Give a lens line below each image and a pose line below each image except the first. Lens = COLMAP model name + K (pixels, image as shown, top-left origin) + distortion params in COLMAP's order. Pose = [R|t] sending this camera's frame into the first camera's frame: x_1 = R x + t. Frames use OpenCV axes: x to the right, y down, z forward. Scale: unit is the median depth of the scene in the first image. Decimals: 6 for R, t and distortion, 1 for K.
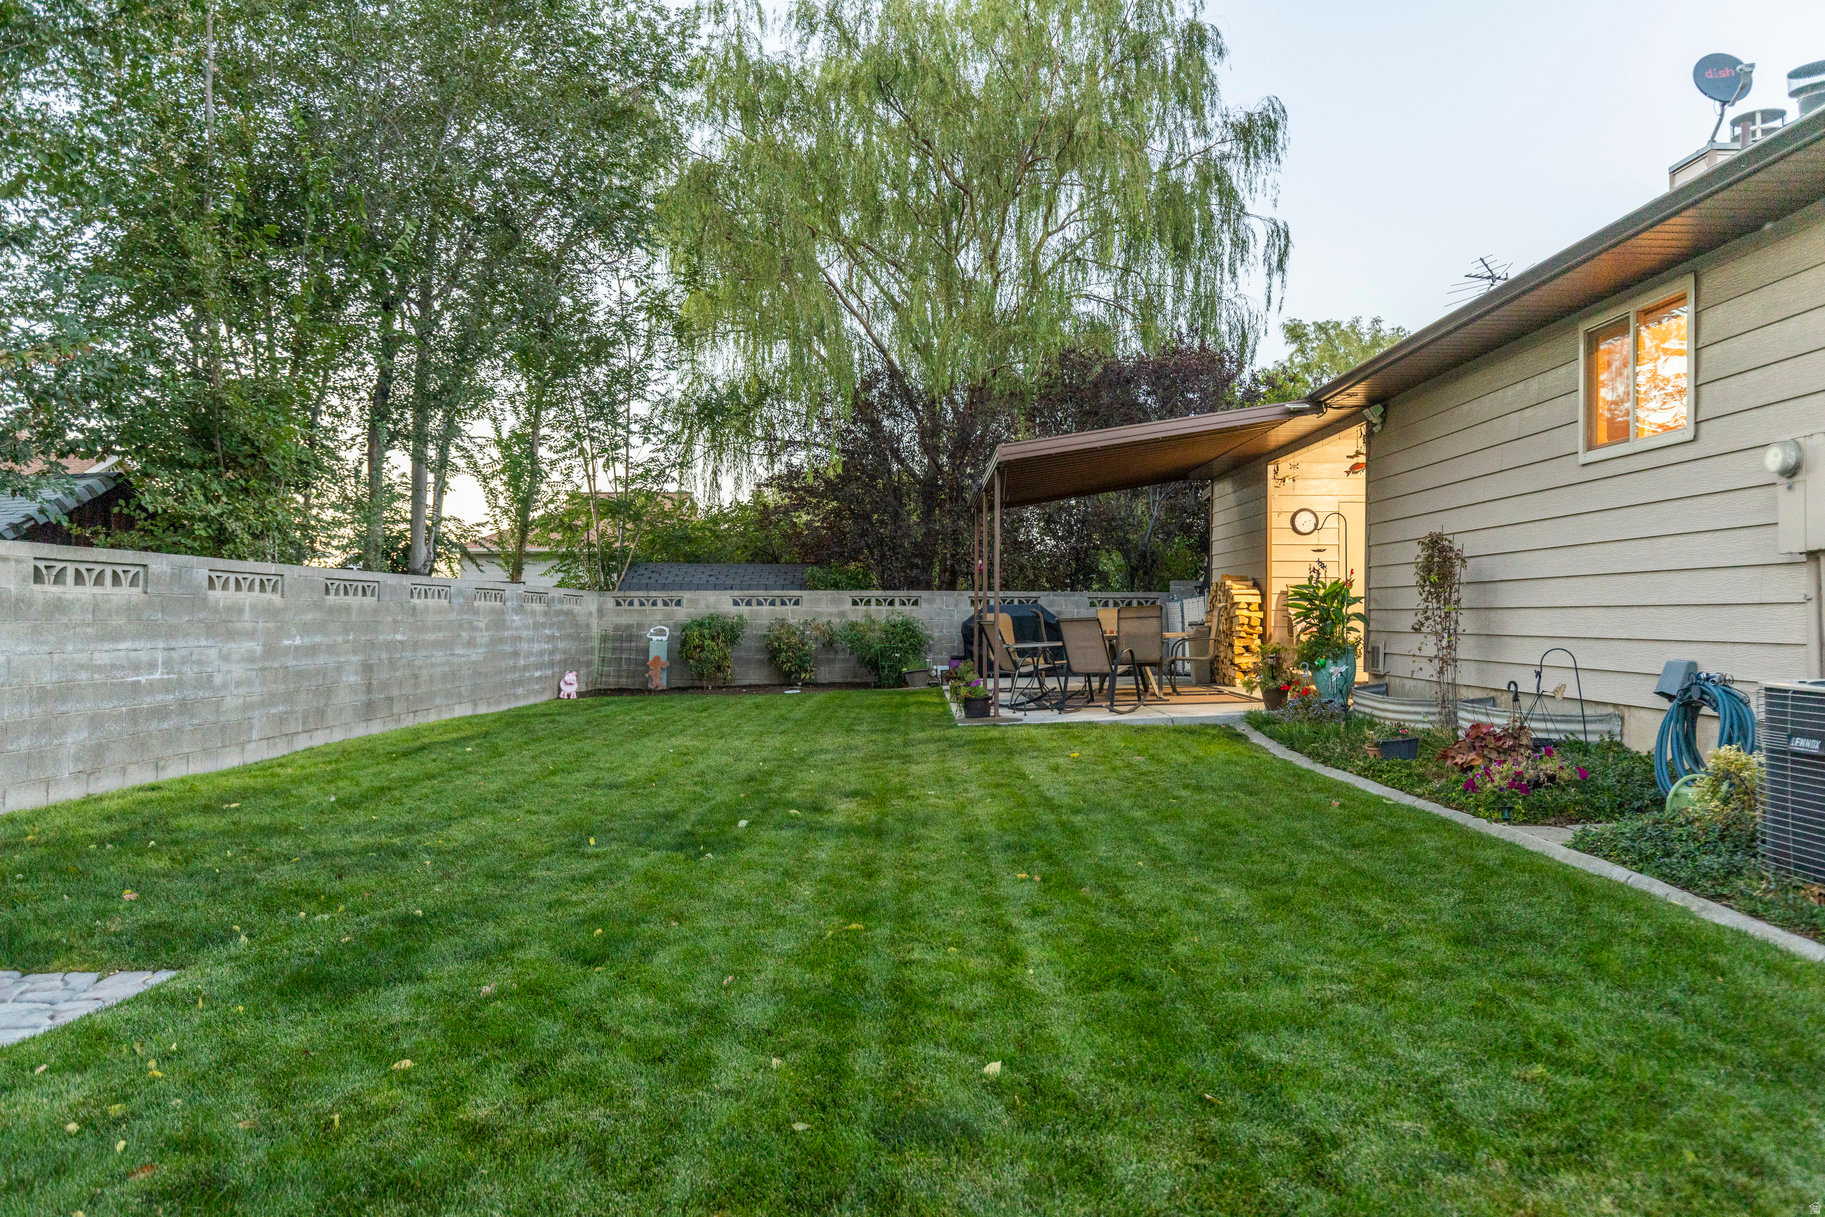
lens RADIAL K [[1333.1, 0, 912.5], [0, 1333.1, 608.5], [0, 0, 1]] dist [0.001847, 0.000404]
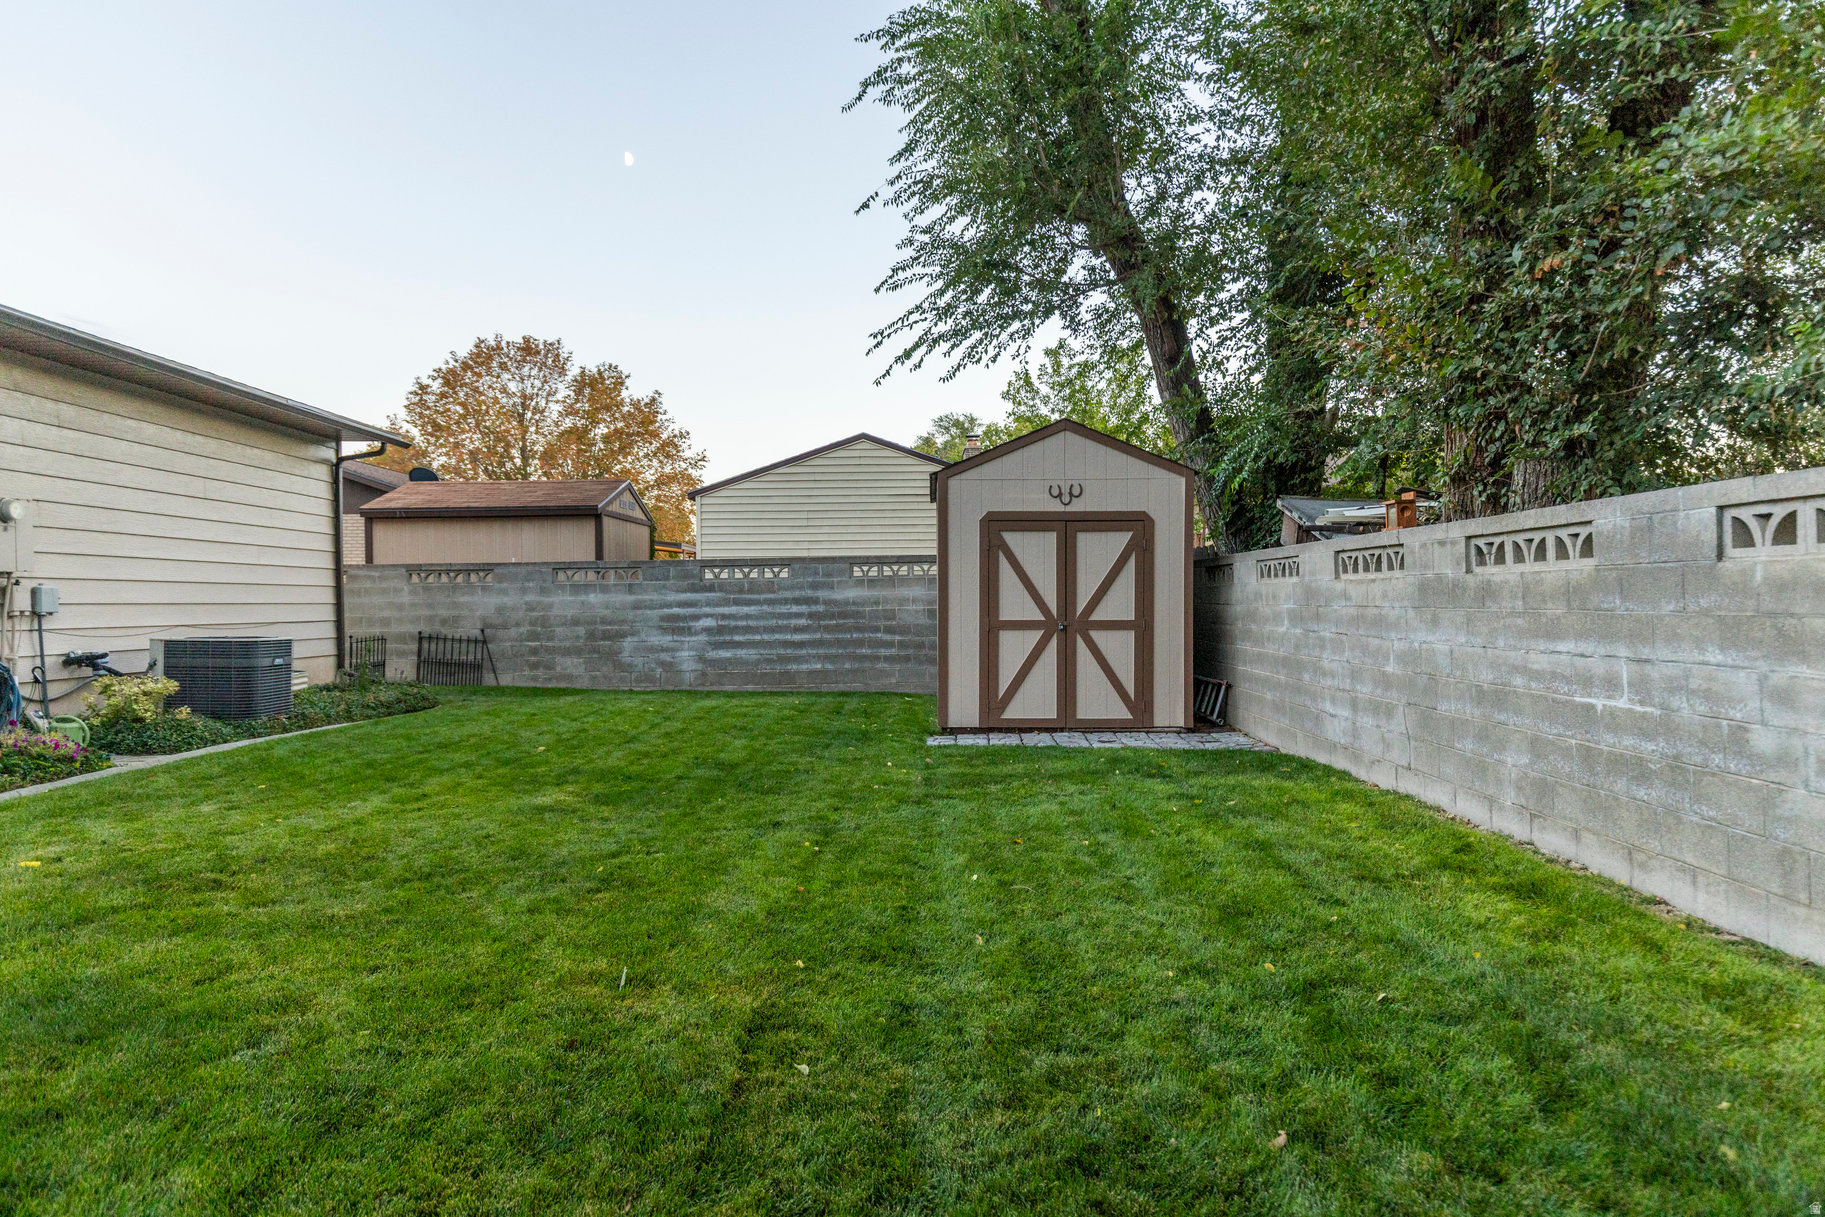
lens RADIAL K [[1155.0, 0, 912.5], [0, 1155.0, 608.5], [0, 0, 1]] dist [-0.001778, -0.002122]
pose [[-0.999281, 0.036406, 0.010614, -0.227981], [0.036364, 0.999330, -0.004122, -0.000768], [-0.010757, -0.003733, -0.999935, 1.334367]]
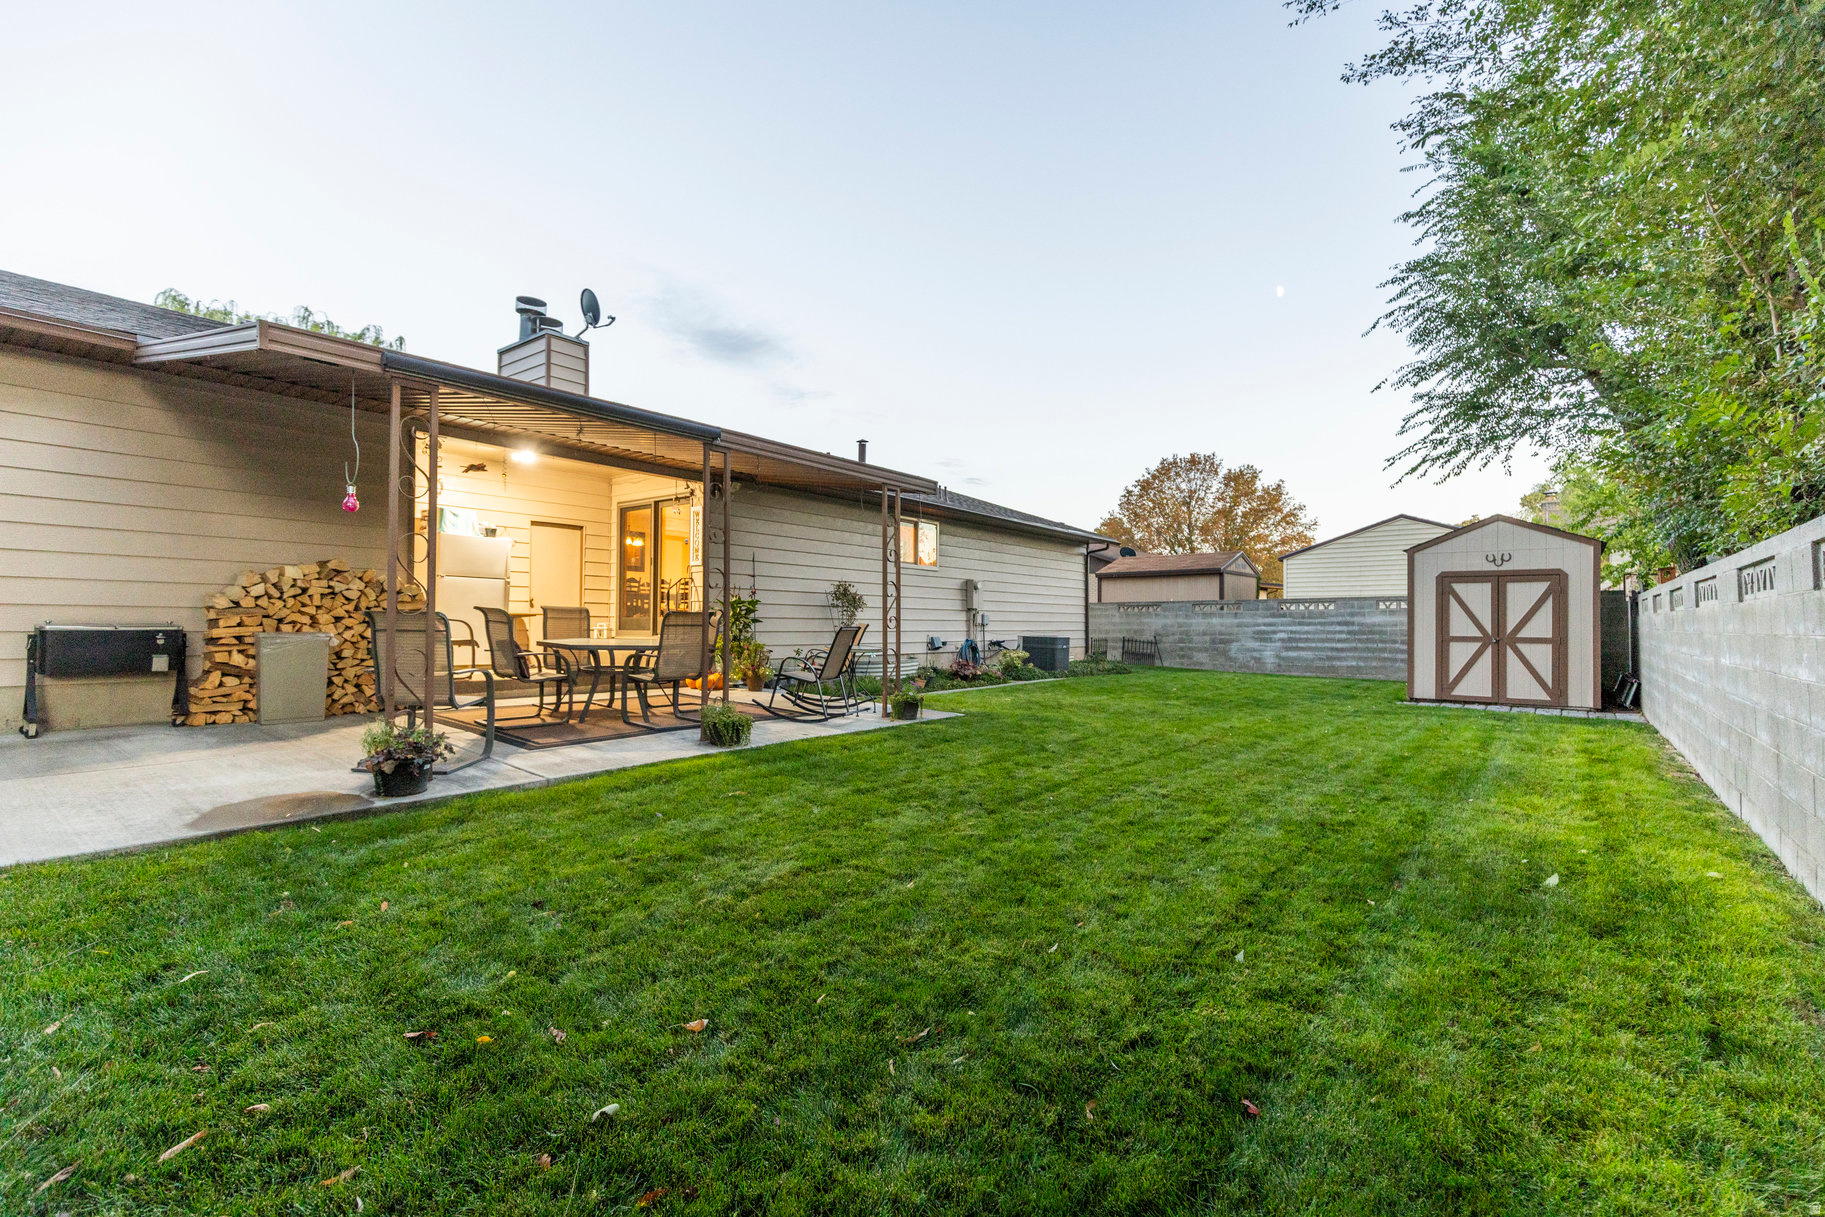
lens RADIAL K [[843.8, 0, 914.6], [0, 843.8, 632.7], [0, 0, 1]] dist [-0.000686, 0.000000]
pose [[-0.790077, 0.018528, 0.612728, -0.449361], [0.011944, 0.999819, -0.014832, 0.013461], [-0.612891, -0.004400, -0.790155, 1.825145]]
